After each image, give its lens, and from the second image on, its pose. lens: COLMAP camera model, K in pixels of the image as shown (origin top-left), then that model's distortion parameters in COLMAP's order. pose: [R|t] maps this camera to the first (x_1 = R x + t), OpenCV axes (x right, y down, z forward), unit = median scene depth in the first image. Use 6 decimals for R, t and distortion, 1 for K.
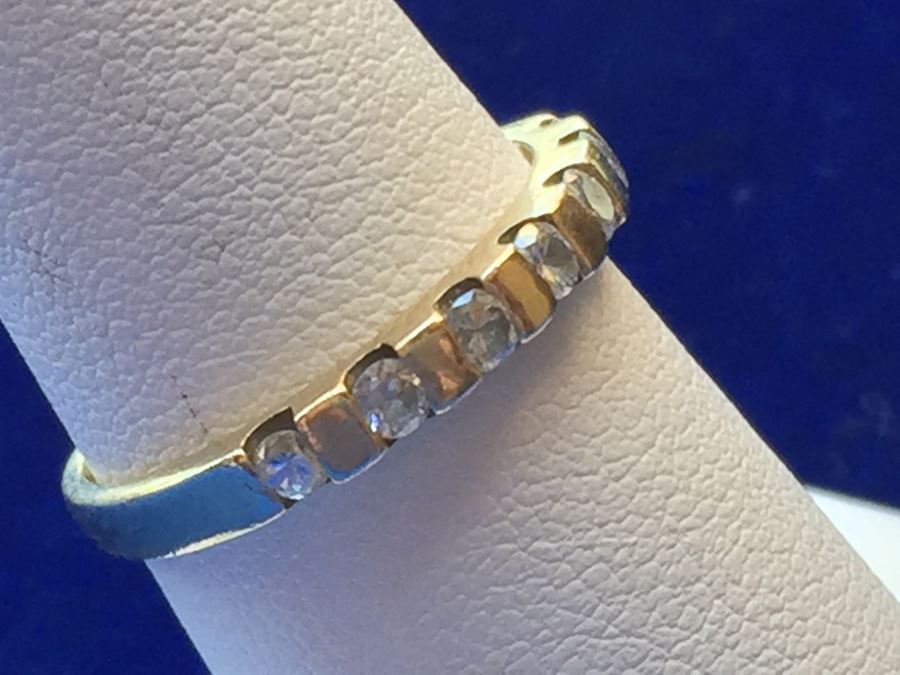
lens RADIAL K [[4189.8, 0, 445.2], [0, 4189.8, 340.4], [0, 0, 1]] dist [0.214761, 0.000000]
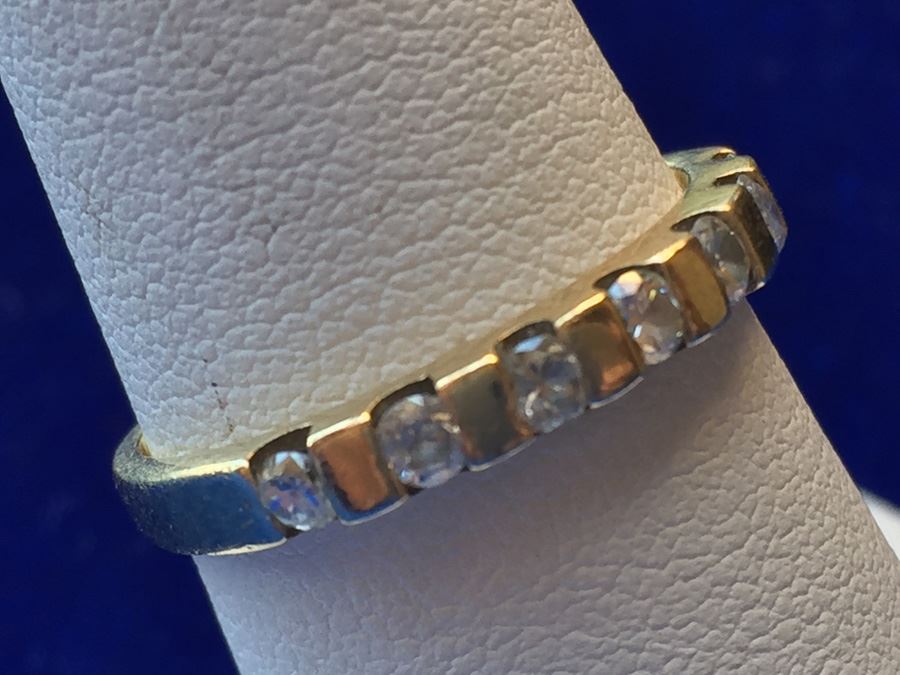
lens RADIAL K [[2763.2, 0, 450.8], [0, 2763.2, 337.3], [0, 0, 1]] dist [0.061886, 0.000000]
pose [[0.963266, 0.205209, -0.173231, 0.084225], [-0.197112, 0.978361, 0.062902, -0.042563], [0.182391, -0.026445, 0.982870, 0.440119]]
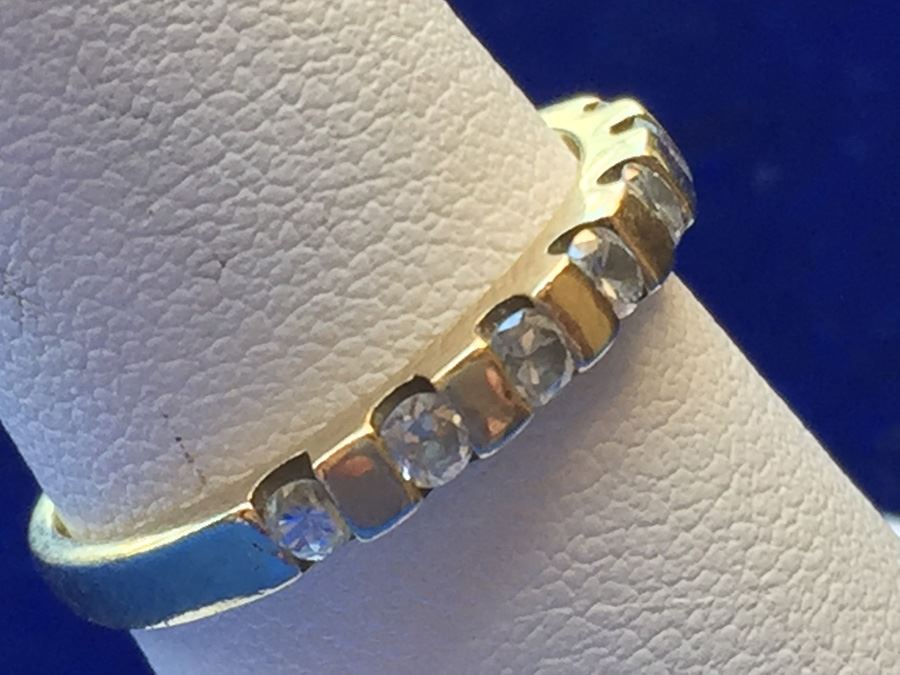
lens RADIAL K [[4189.8, 0, 457.1], [0, 4189.8, 336.6], [0, 0, 1]] dist [0.214761, 0.000000]
pose [[0.999576, -0.011311, 0.026840, -0.028626], [0.011020, 0.999879, 0.010966, -0.015836], [-0.026961, -0.010666, 0.999580, 0.156165]]
